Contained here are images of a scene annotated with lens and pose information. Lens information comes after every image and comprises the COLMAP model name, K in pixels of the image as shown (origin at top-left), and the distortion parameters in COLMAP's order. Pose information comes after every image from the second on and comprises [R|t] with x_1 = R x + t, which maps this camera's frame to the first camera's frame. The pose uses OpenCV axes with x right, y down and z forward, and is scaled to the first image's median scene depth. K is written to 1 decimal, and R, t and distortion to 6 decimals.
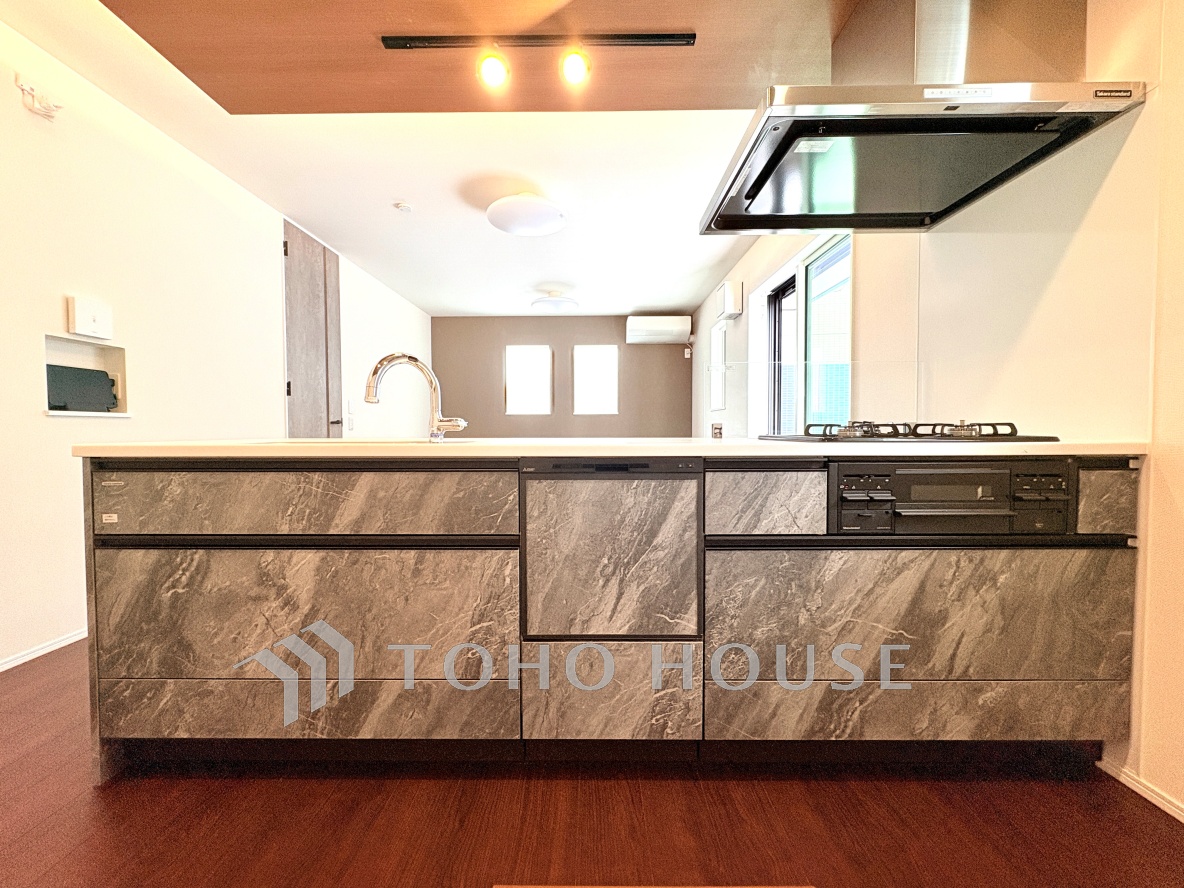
lens RADIAL K [[468.6, 0, 592.7], [0, 468.6, 441.9], [0, 0, 1]] dist [-0.000760, 0.000595]
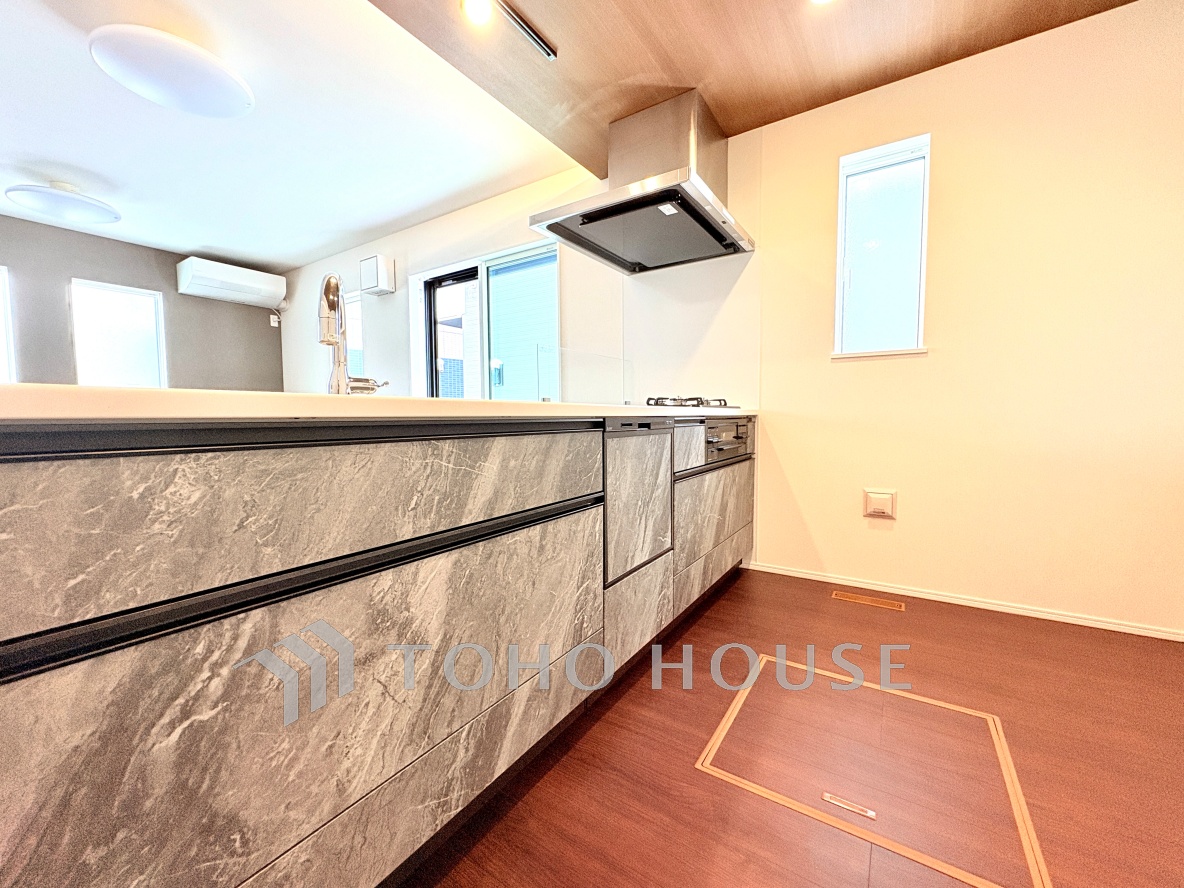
lens RADIAL K [[468.6, 0, 591.4], [0, 468.6, 441.7], [0, 0, 1]] dist [-0.000760, 0.000595]
pose [[0.547373, -0.046751, 0.835582, -1.044376], [0.028709, 0.998900, 0.037082, 0.047533], [-0.836396, 0.003691, 0.548113, 0.440276]]
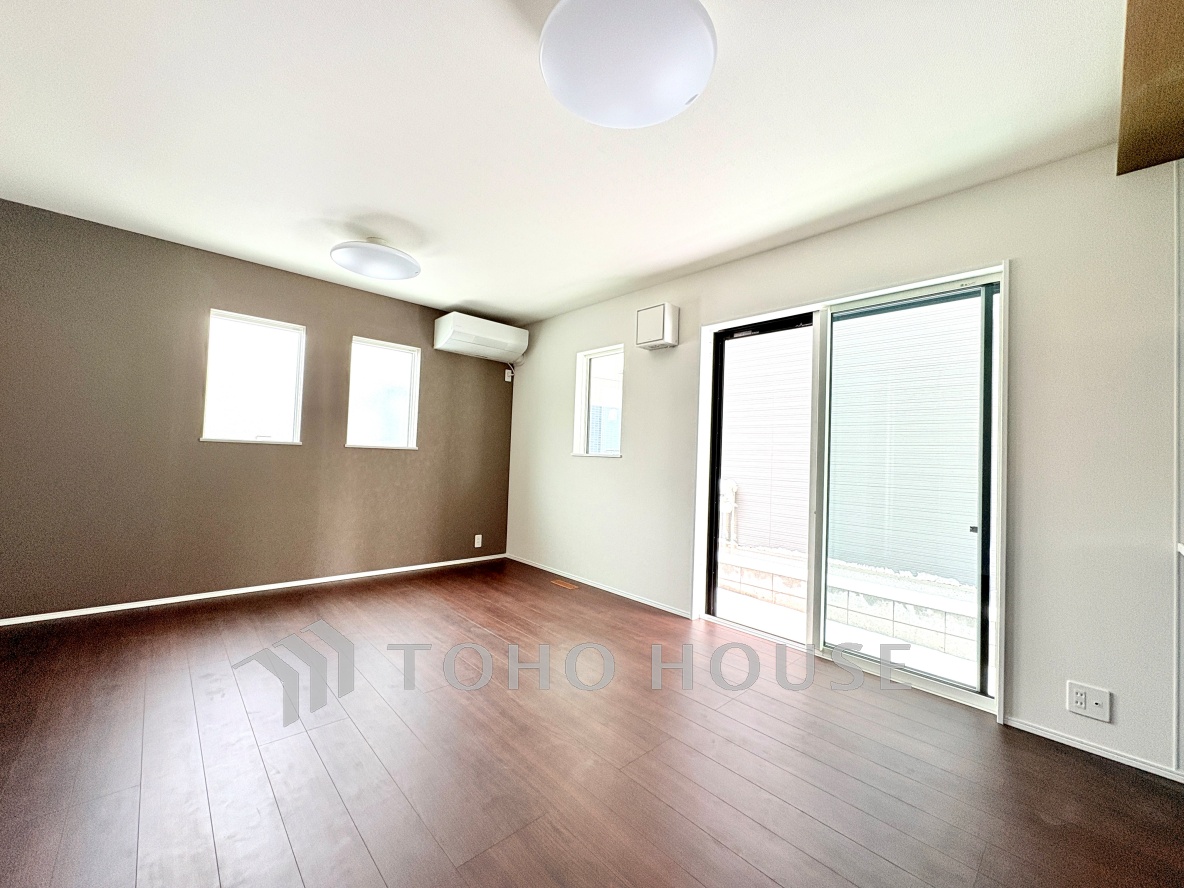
lens RADIAL K [[468.6, 0, 587.0], [0, 468.6, 448.7], [0, 0, 1]] dist [-0.000760, 0.000595]
pose [[0.726937, 0.042742, 0.685372, -1.271350], [-0.020138, 0.998959, -0.040938, -0.207613], [-0.686408, 0.015958, 0.727041, 1.867207]]
